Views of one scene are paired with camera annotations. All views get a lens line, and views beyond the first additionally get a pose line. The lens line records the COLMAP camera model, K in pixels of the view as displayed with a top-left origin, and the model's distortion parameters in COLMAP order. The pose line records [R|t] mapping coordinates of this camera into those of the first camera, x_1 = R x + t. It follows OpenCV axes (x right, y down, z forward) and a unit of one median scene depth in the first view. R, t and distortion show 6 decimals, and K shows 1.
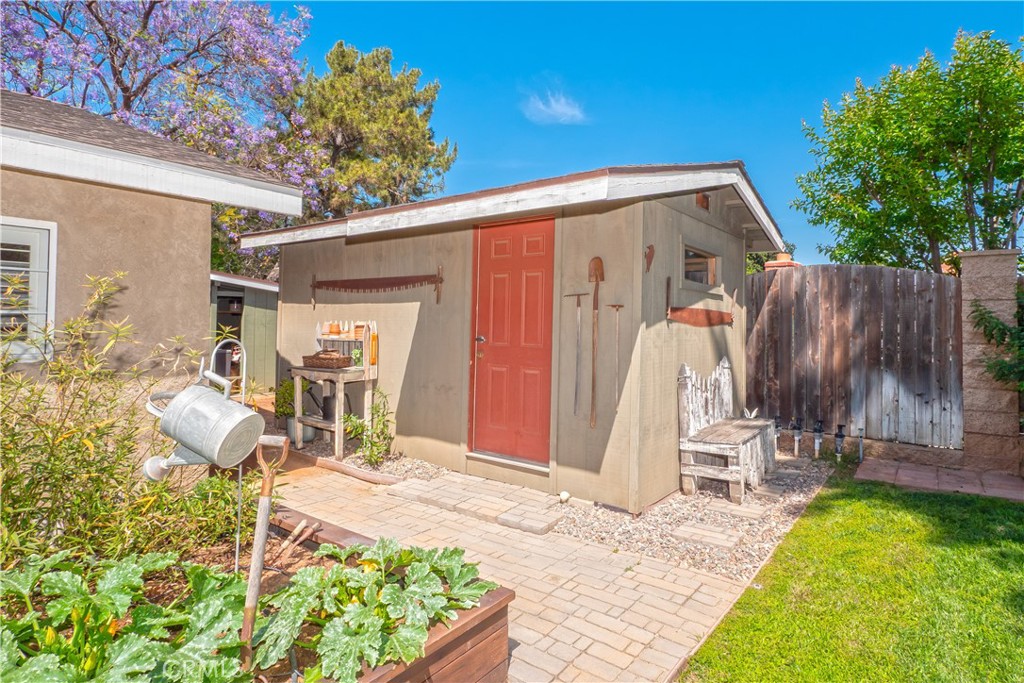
lens RADIAL K [[551.3, 0, 564.4], [0, 551.3, 313.3], [0, 0, 1]] dist [0.002870, 0.000273]
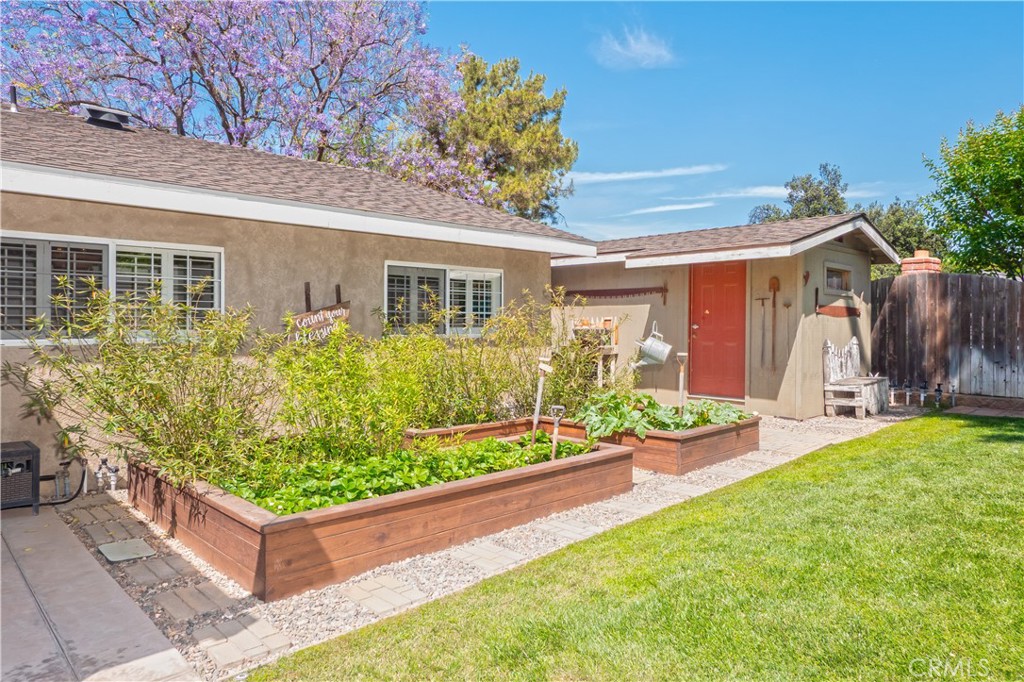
lens RADIAL K [[664.0, 0, 536.5], [0, 664.0, 323.1], [0, 0, 1]] dist [-0.000829, -0.001437]
pose [[0.982998, -0.010751, -0.183300, -0.229201], [0.014231, 0.999742, 0.017680, -0.004279], [0.183063, -0.019988, 0.982898, -0.936242]]
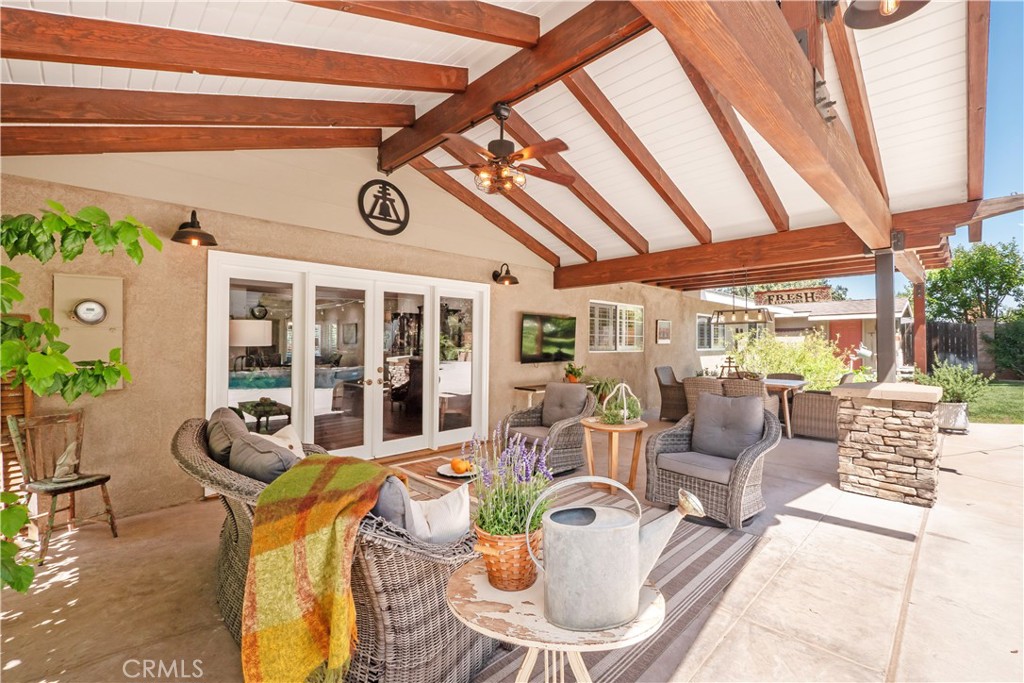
lens RADIAL K [[441.3, 0, 518.4], [0, 441.3, 334.5], [0, 0, 1]] dist [0.002183, 0.000335]
pose [[0.982987, -0.015237, -0.183043, -1.585539], [0.015034, 0.999884, -0.002499, -0.044685], [0.183060, -0.000295, 0.983102, -2.236421]]
